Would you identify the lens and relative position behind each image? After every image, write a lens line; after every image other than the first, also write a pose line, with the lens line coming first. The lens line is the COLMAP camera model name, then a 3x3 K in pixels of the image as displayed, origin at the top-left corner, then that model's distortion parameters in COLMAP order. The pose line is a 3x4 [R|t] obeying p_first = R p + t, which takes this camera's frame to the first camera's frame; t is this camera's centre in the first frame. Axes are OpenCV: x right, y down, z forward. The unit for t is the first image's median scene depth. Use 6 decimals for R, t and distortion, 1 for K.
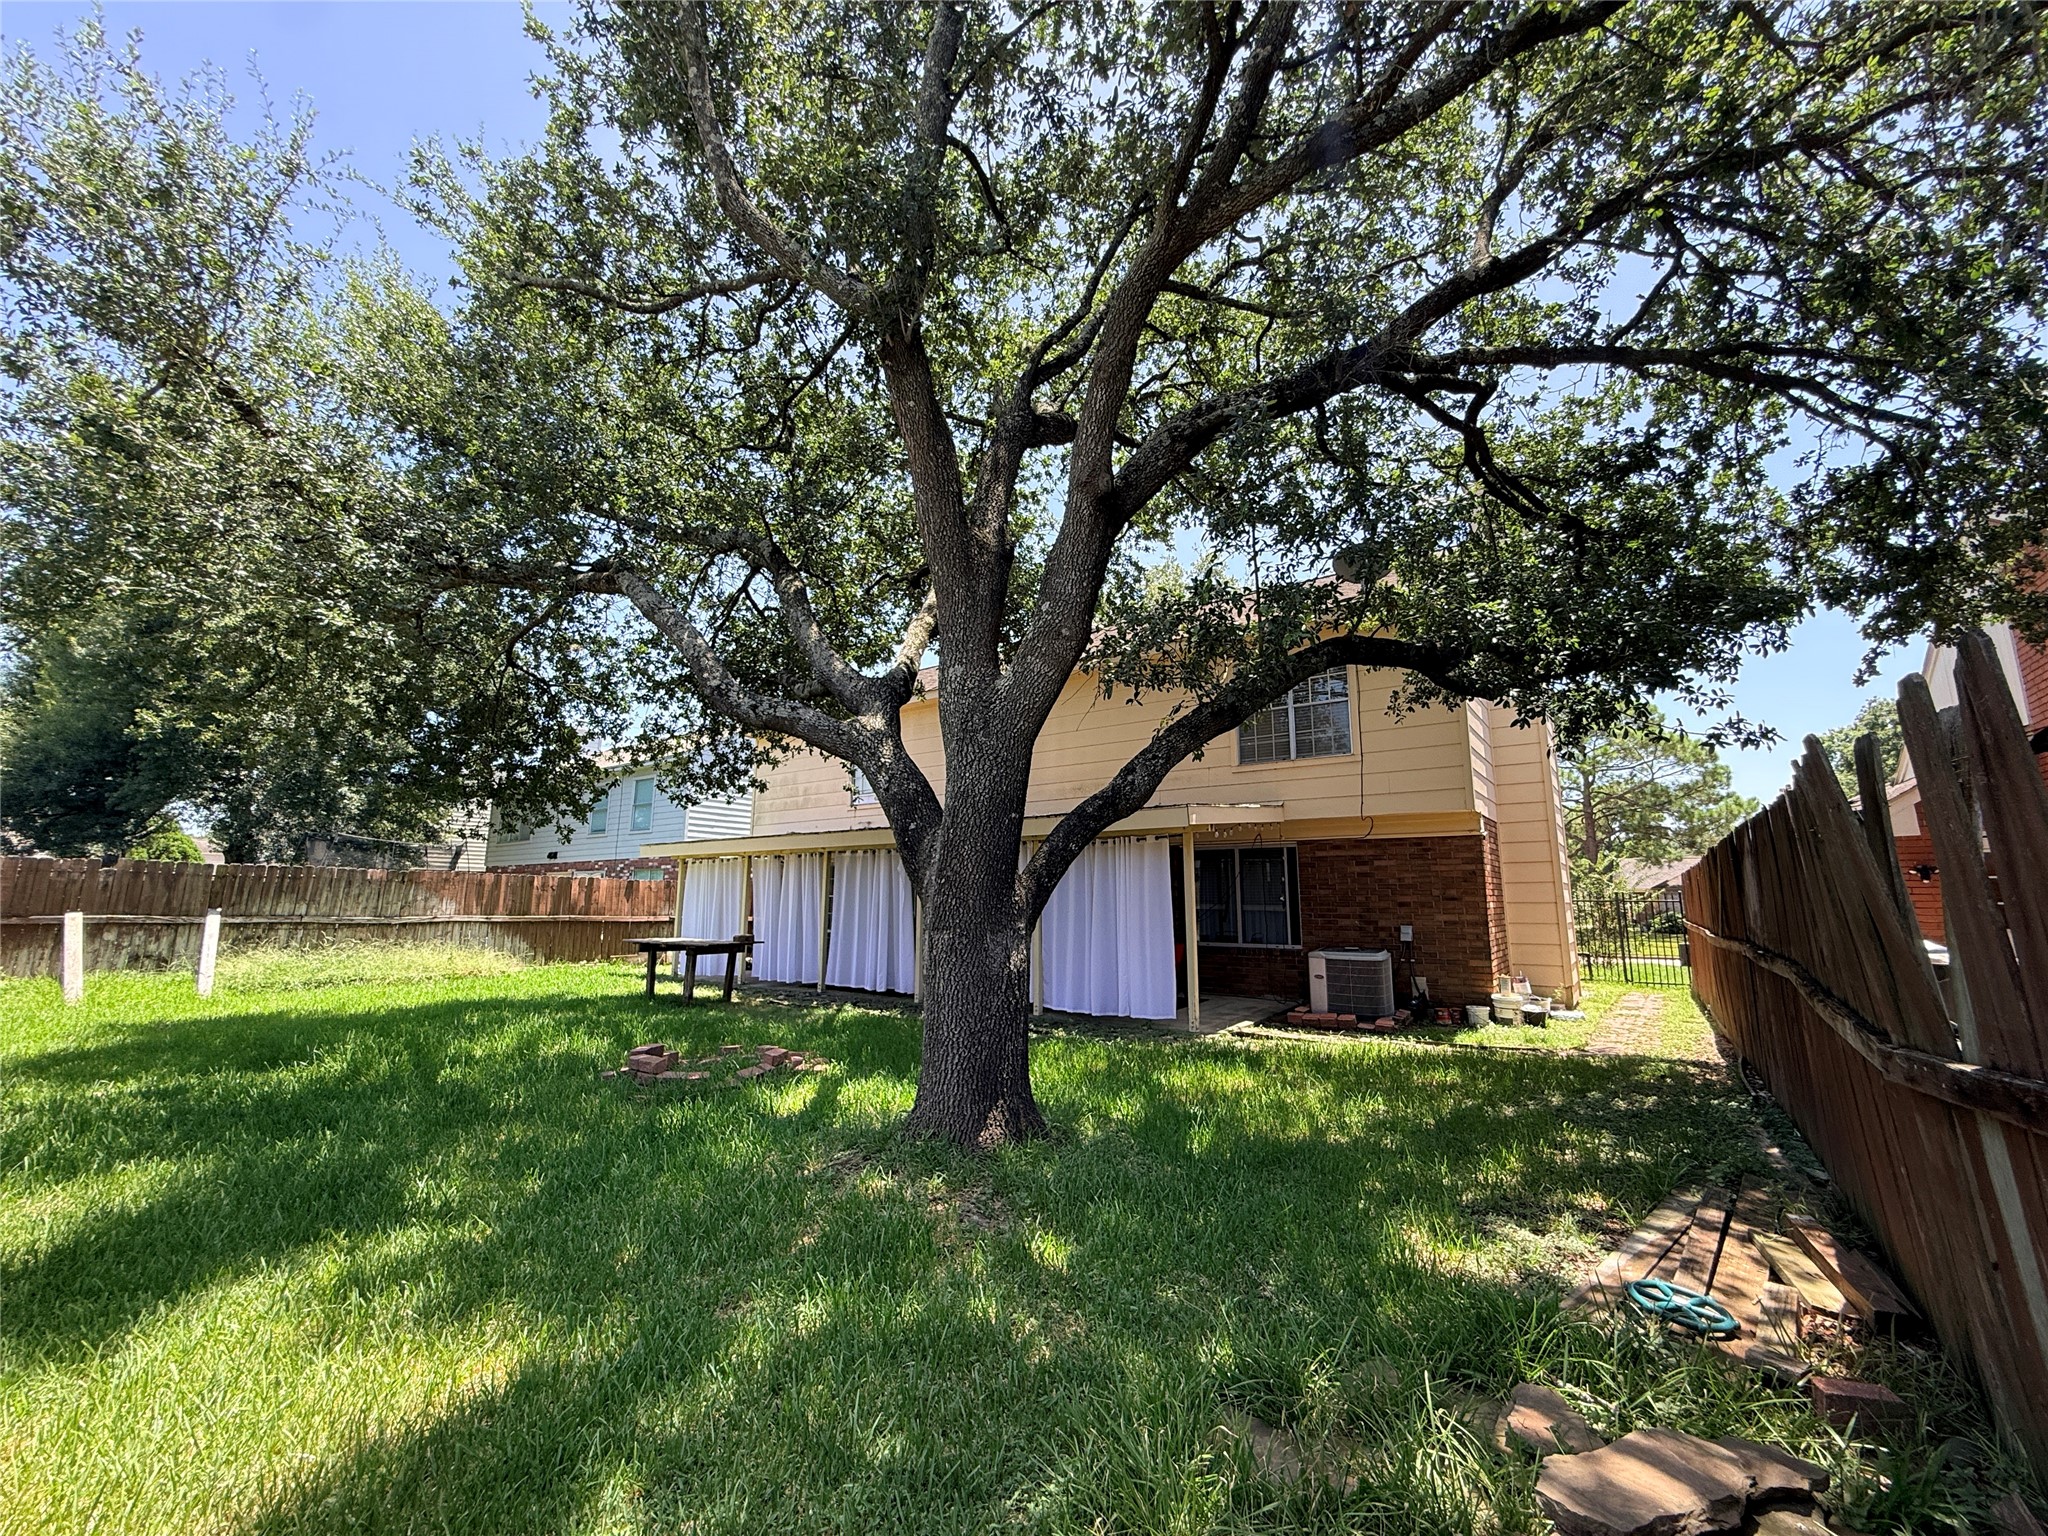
lens RADIAL K [[820.4, 0, 1026.0], [0, 820.4, 760.2], [0, 0, 1]] dist [-0.000905, 0.000026]
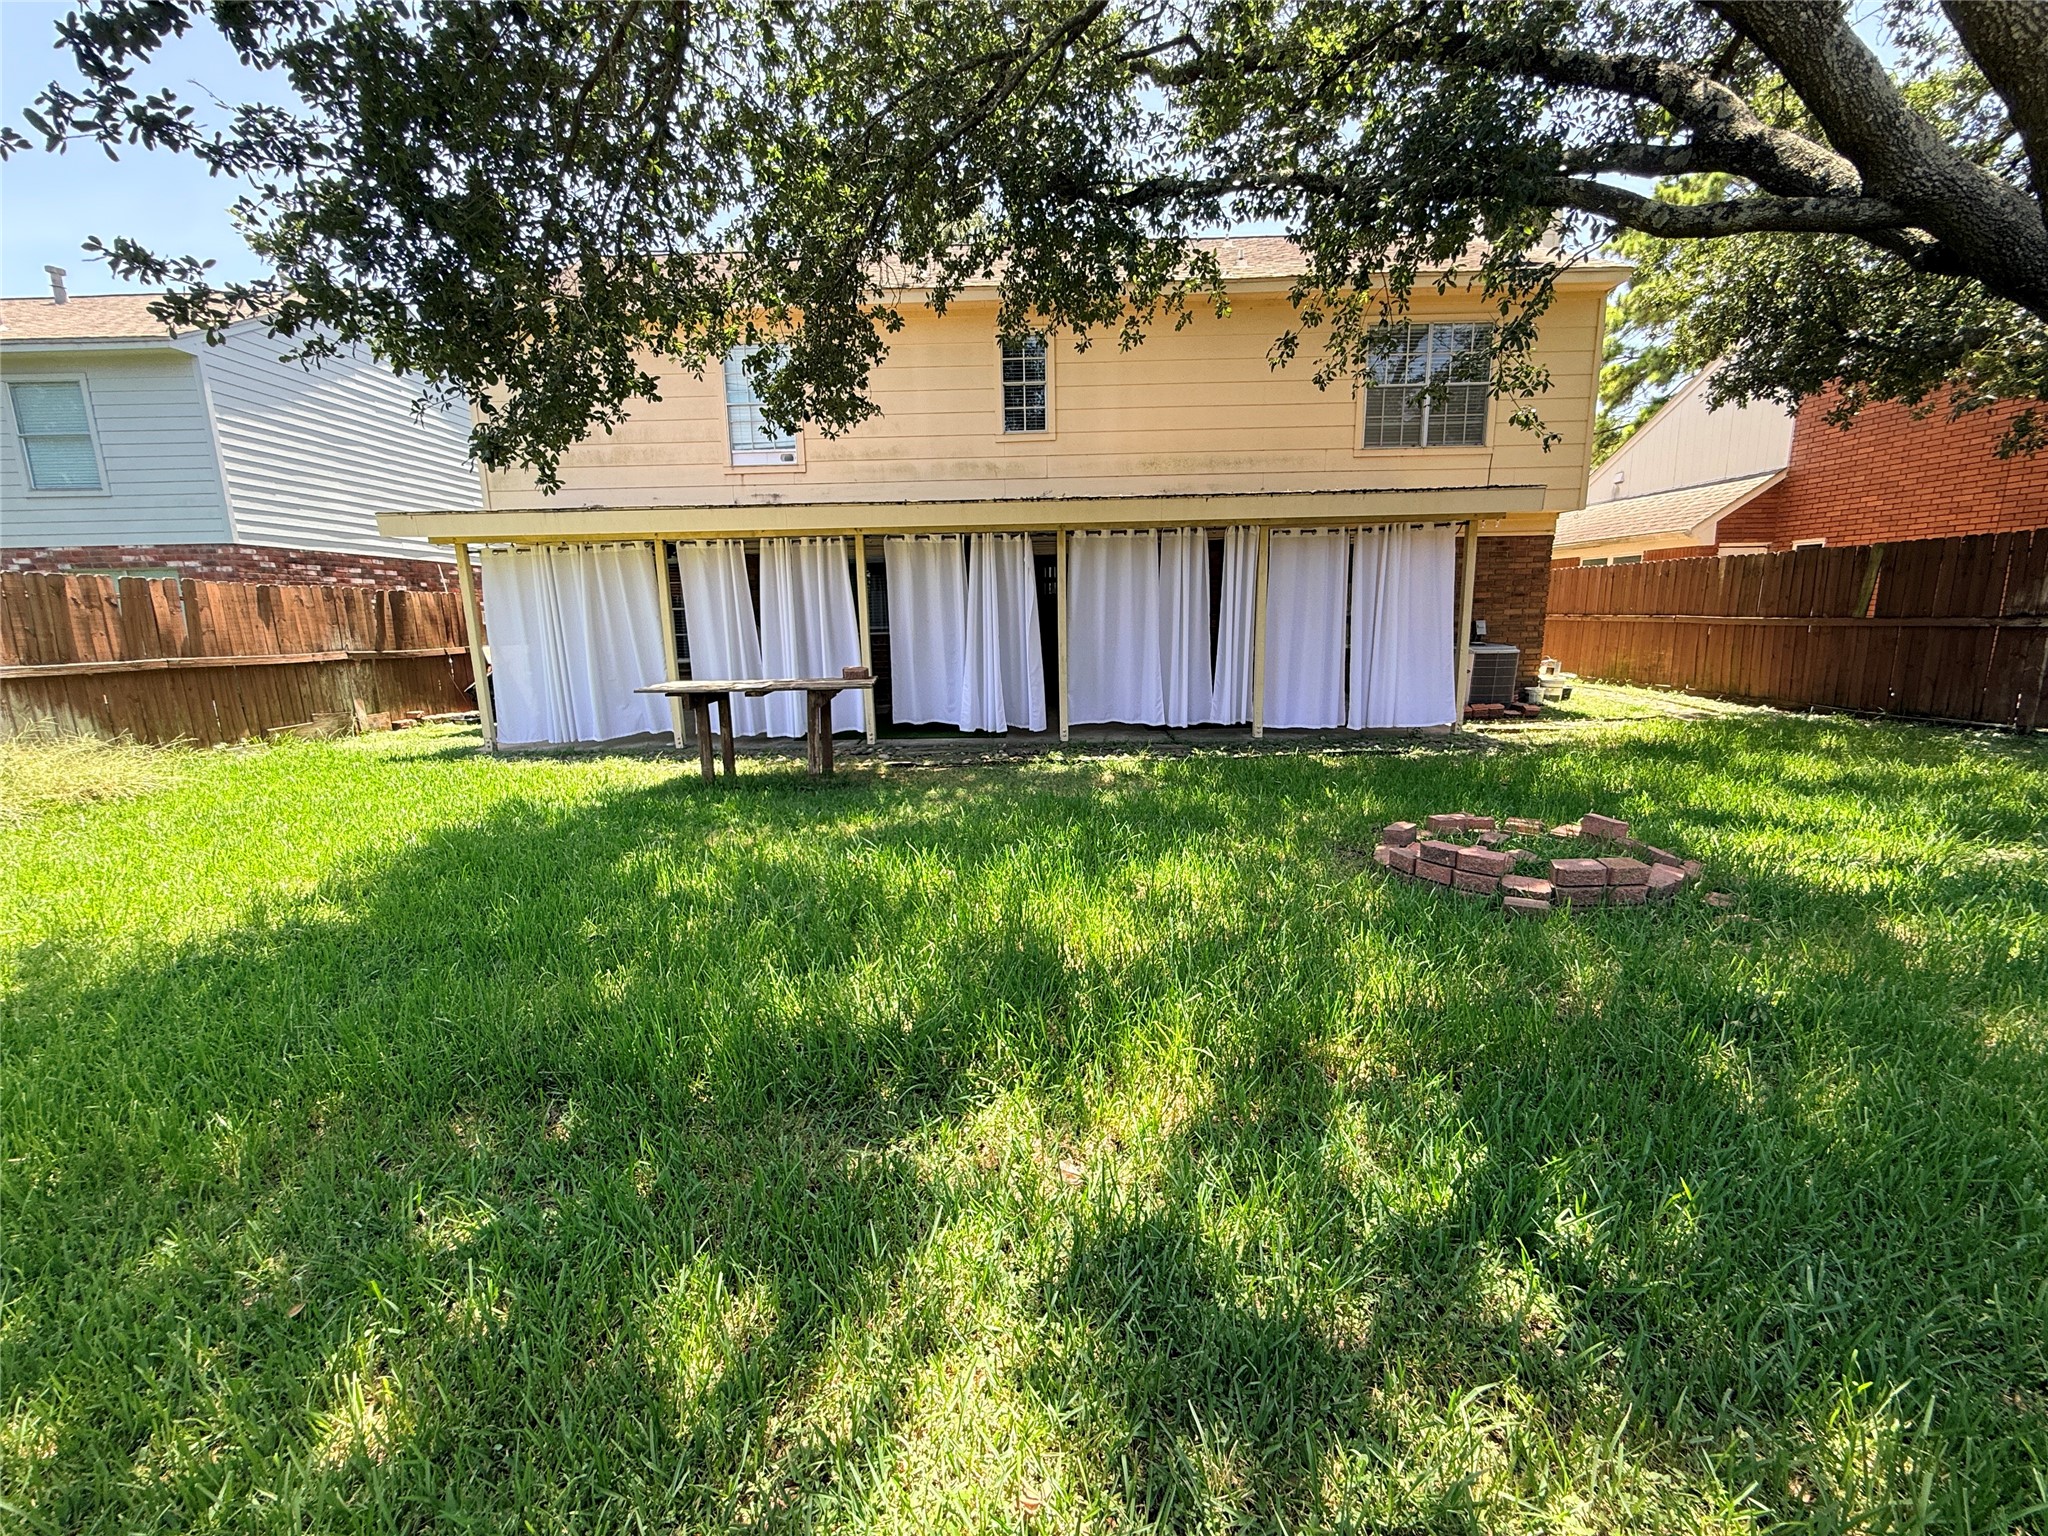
lens RADIAL K [[820.4, 0, 1026.1], [0, 820.4, 773.8], [0, 0, 1]] dist [-0.000905, 0.000026]
pose [[0.816029, -0.130640, 0.563053, -0.505011], [-0.074487, 0.942233, 0.326572, 0.064389], [-0.573191, -0.308432, 0.759159, 0.356074]]
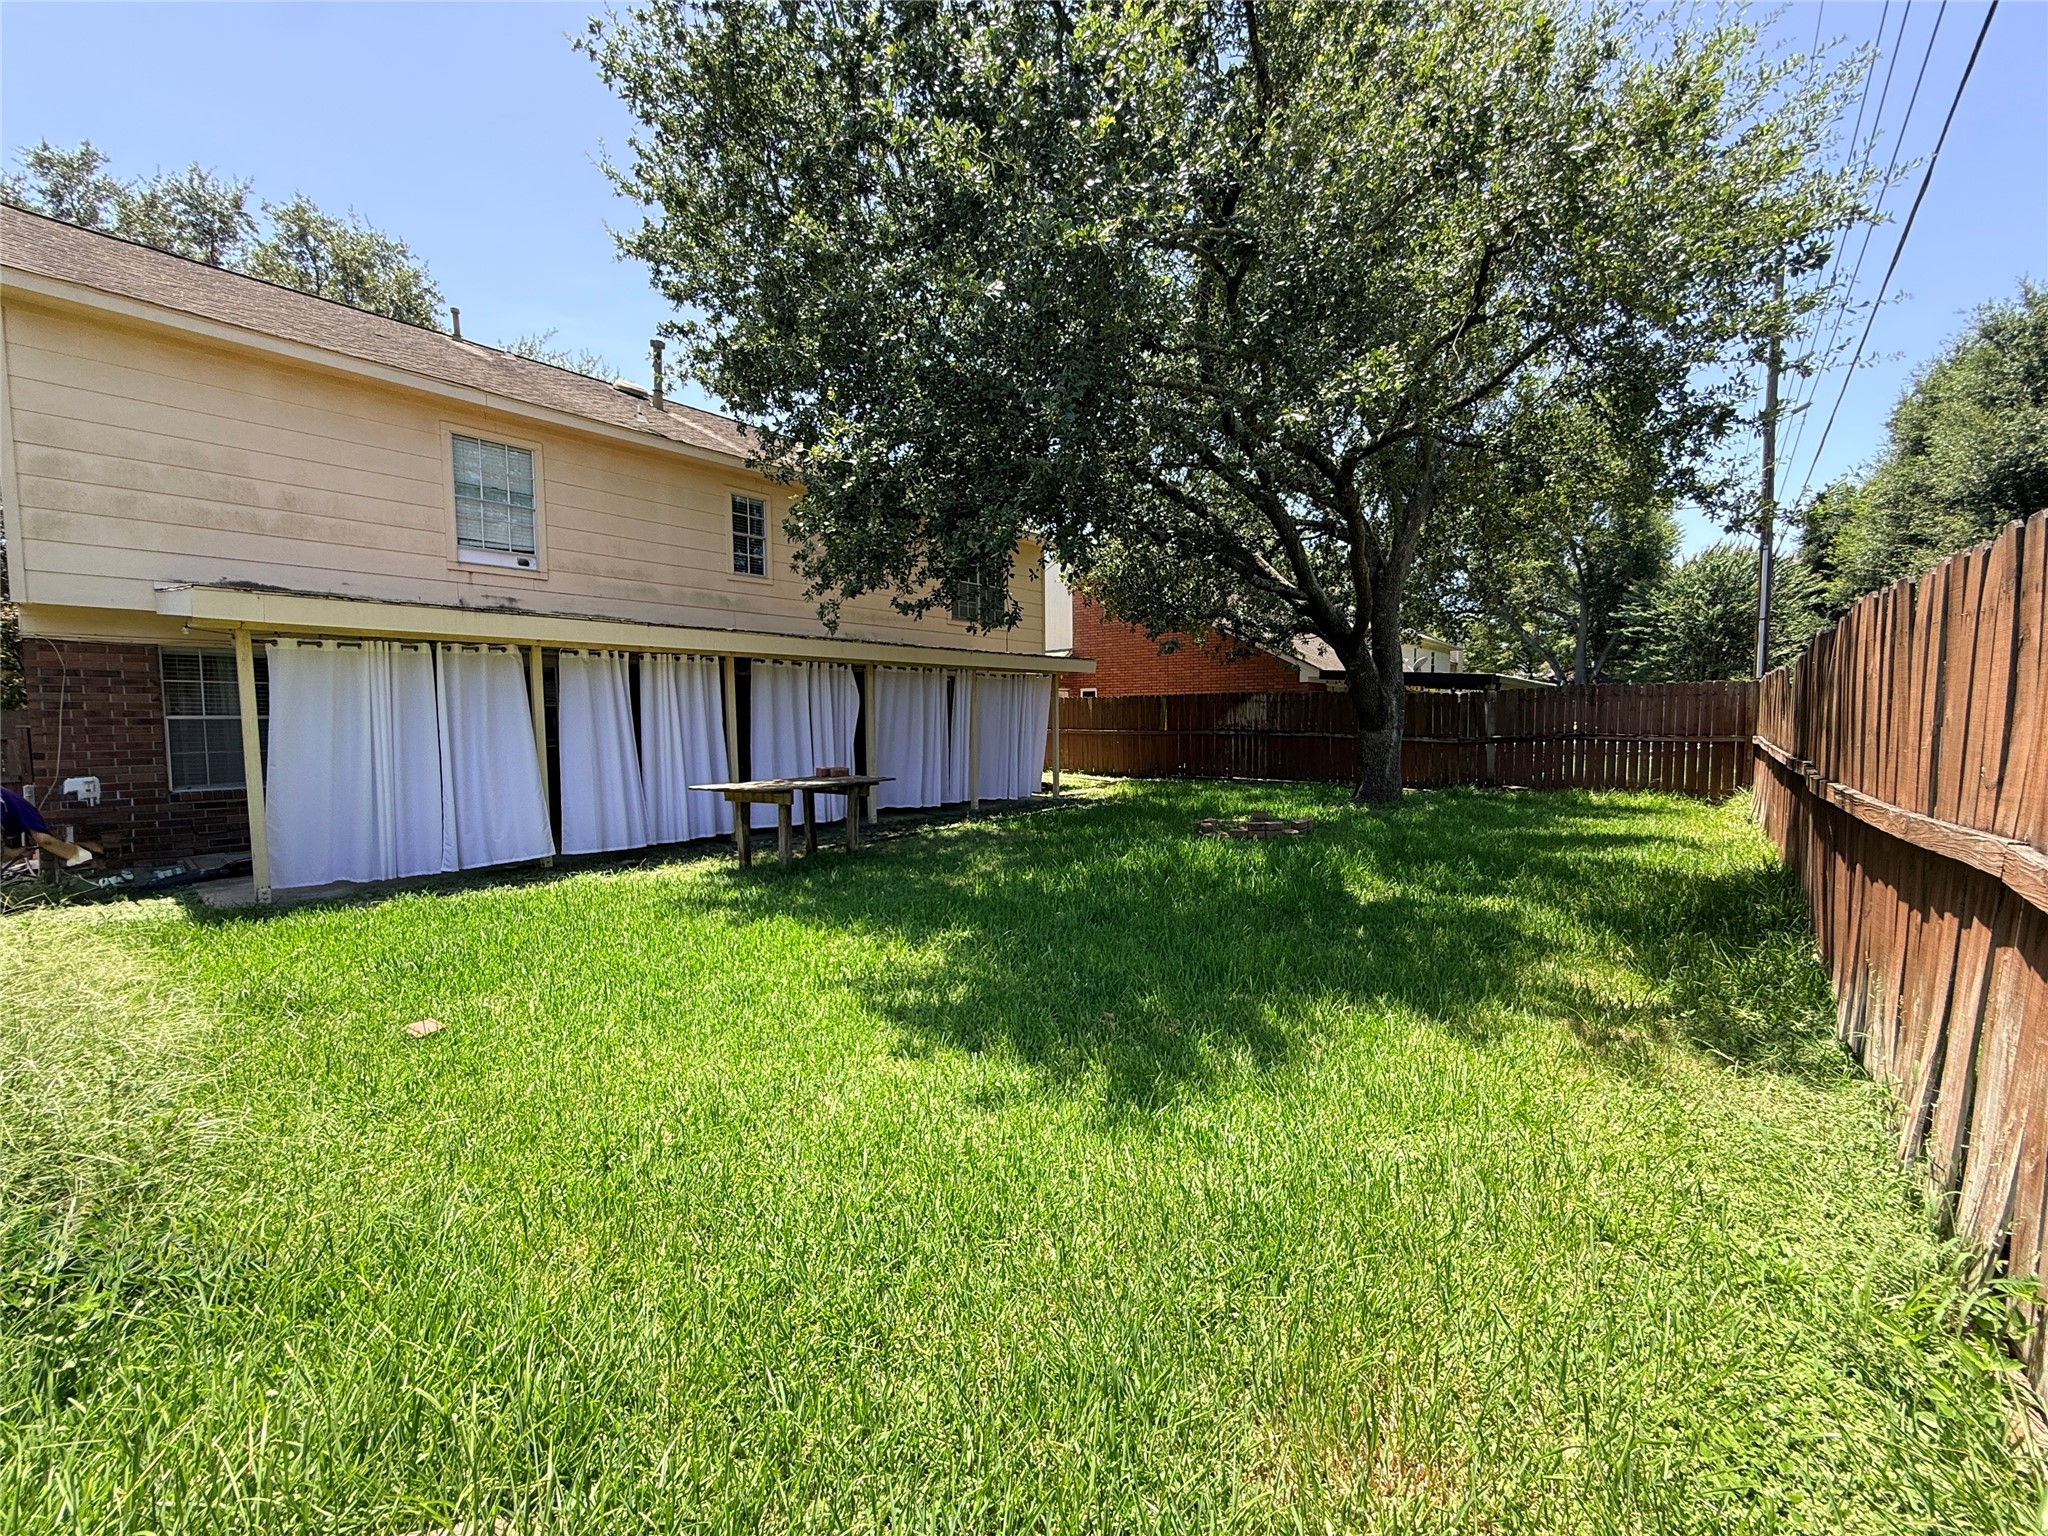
lens RADIAL K [[820.4, 0, 1021.8], [0, 820.4, 769.7], [0, 0, 1]] dist [-0.000905, 0.000026]
pose [[0.030742, -0.062881, 0.997547, -0.945825], [-0.149721, 0.986469, 0.066796, 0.121520], [-0.988250, -0.151408, 0.020911, 0.715764]]
